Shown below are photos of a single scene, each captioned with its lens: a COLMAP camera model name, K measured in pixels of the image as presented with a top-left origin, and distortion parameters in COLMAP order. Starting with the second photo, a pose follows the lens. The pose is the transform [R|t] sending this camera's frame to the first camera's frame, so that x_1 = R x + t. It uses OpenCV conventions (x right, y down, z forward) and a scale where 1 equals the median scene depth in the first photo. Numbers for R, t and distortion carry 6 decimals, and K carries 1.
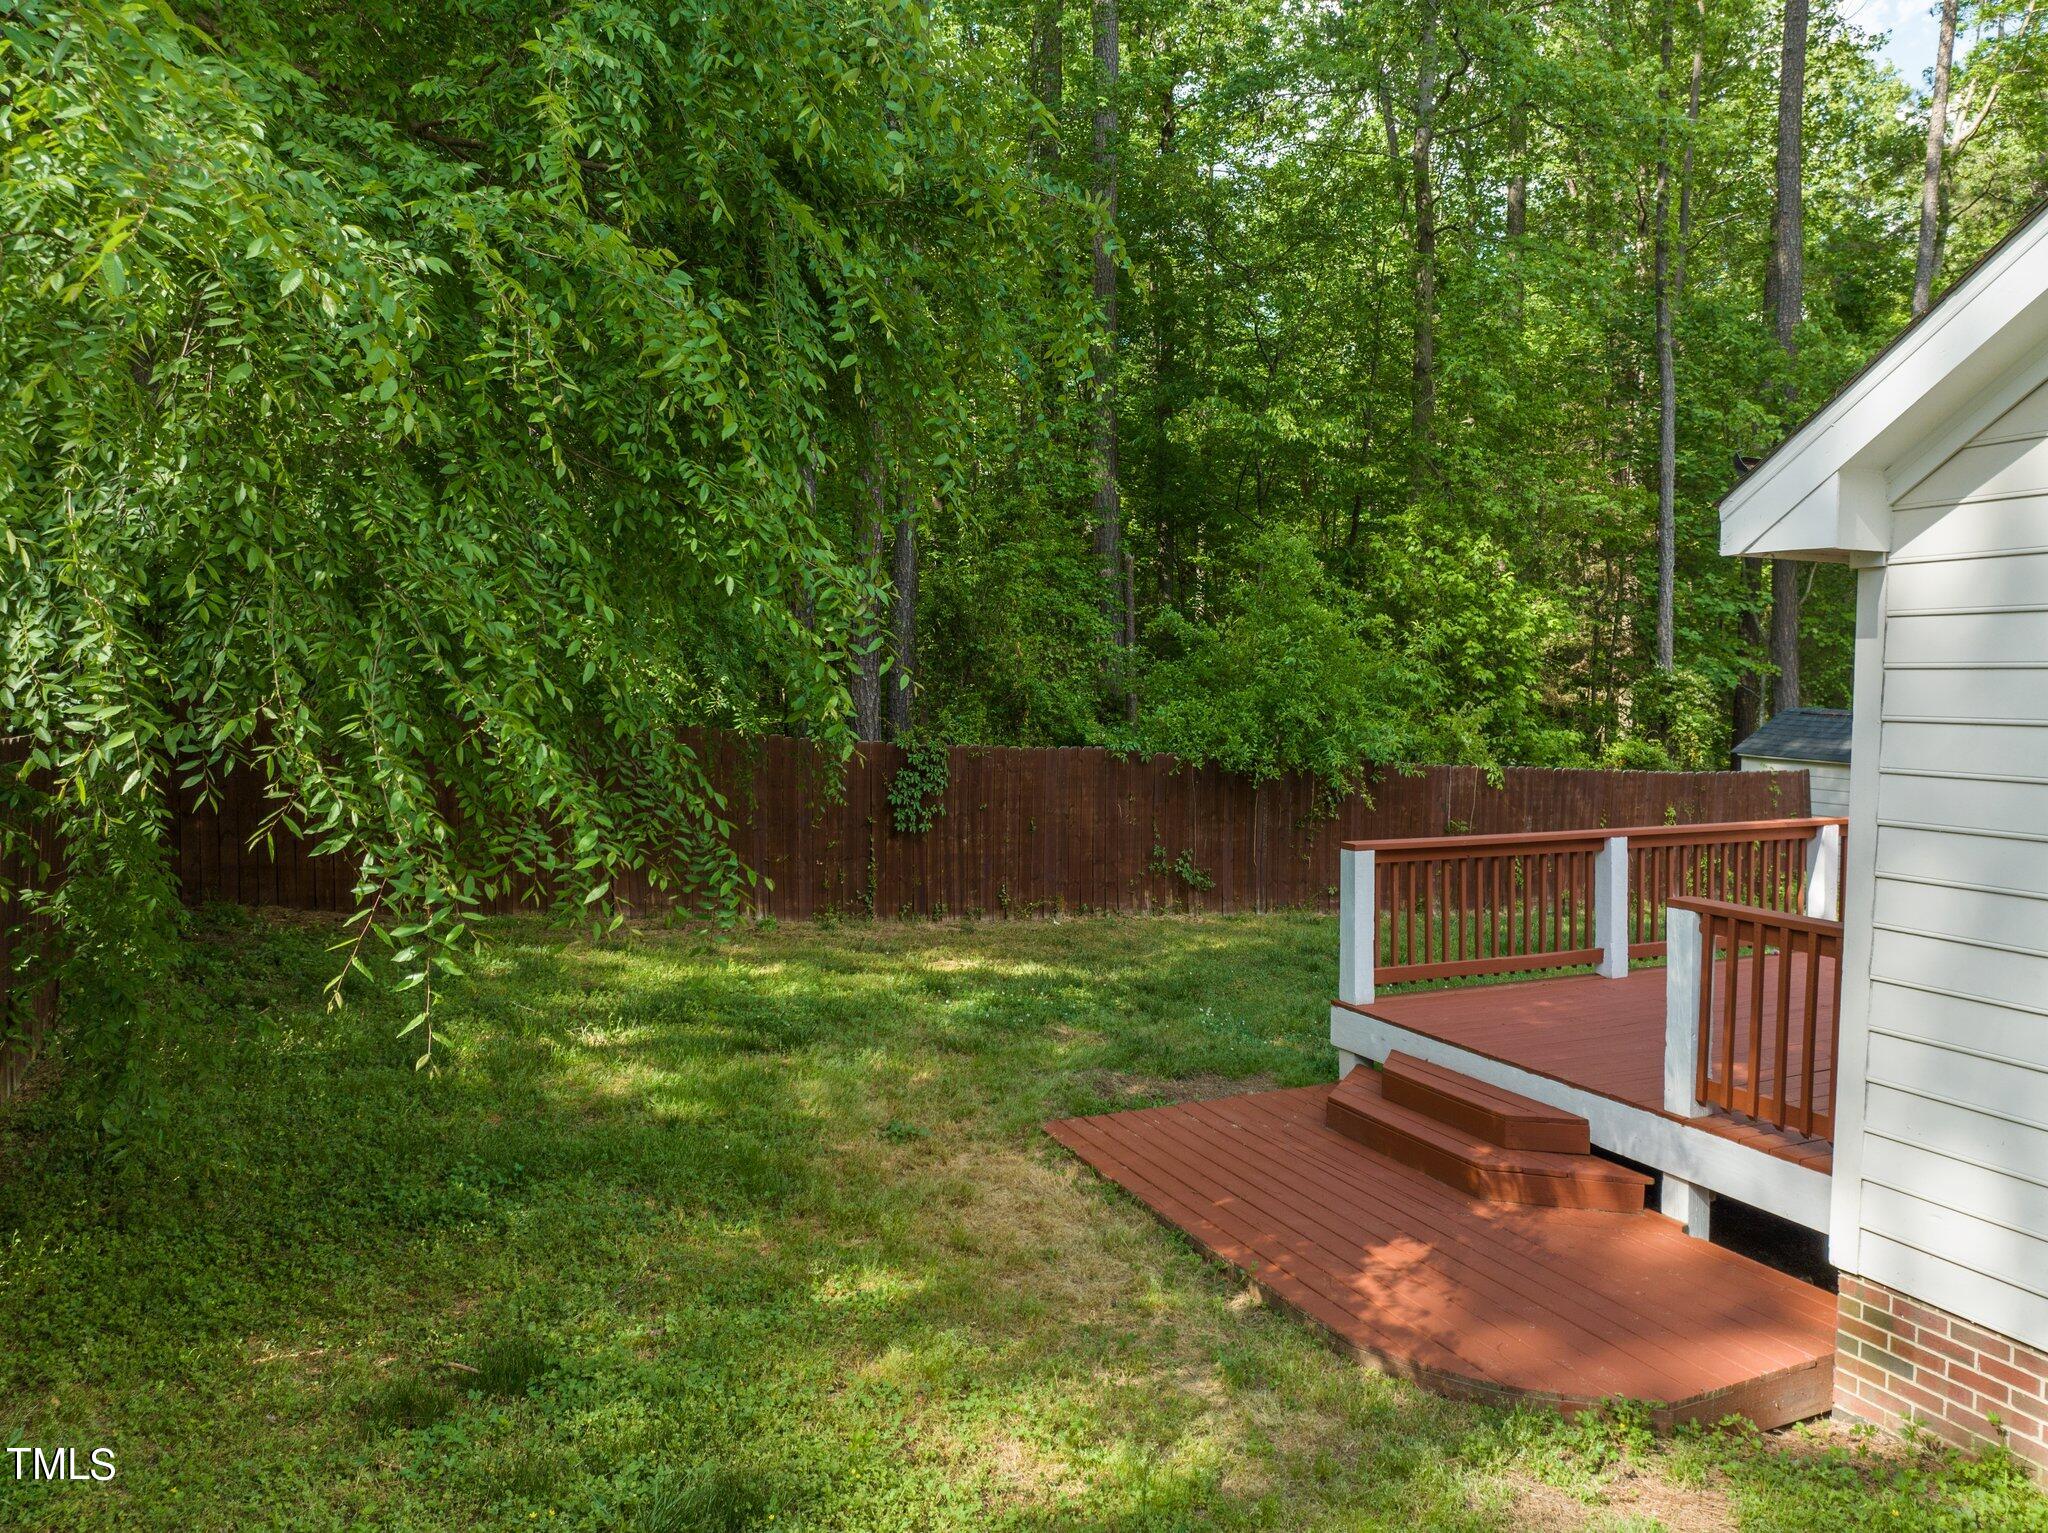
lens RADIAL K [[1405.5, 0, 1023.0], [0, 1405.5, 753.0], [0, 0, 1]] dist [-0.017156, -0.014006]
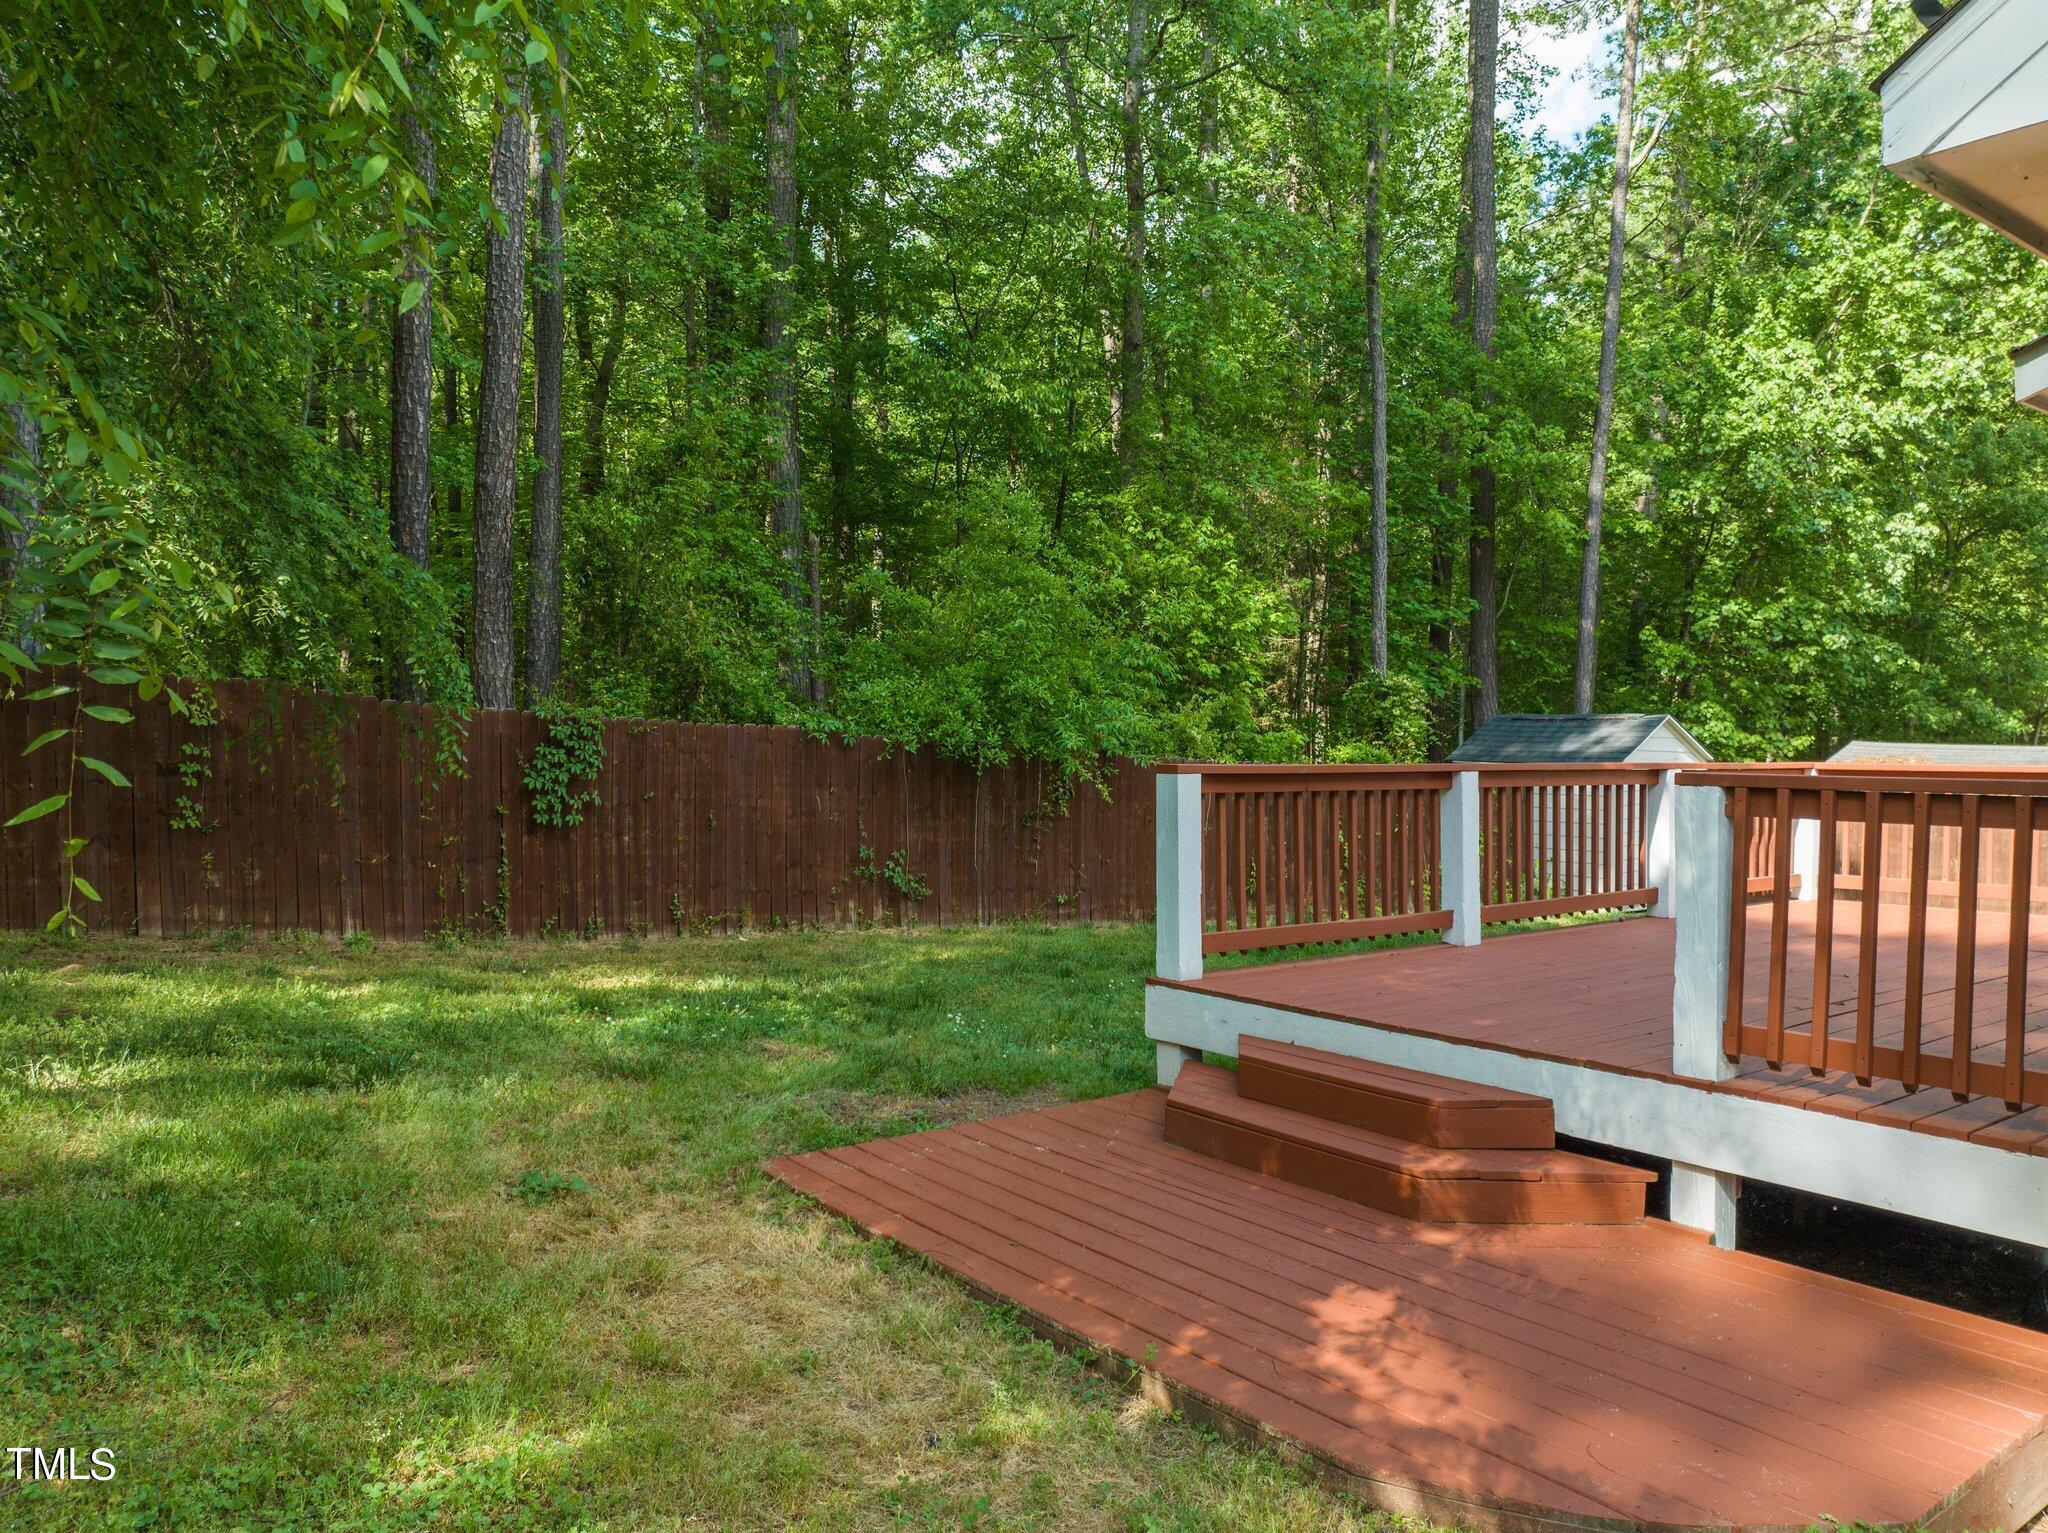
lens RADIAL K [[1489.4, 0, 1033.2], [0, 1489.4, 783.1], [0, 0, 1]] dist [-0.039713, -0.002274]
pose [[0.973133, -0.006577, 0.230148, -0.019428], [0.009064, 0.999911, -0.009750, 0.079292], [-0.230063, 0.011574, 0.973107, 0.242821]]
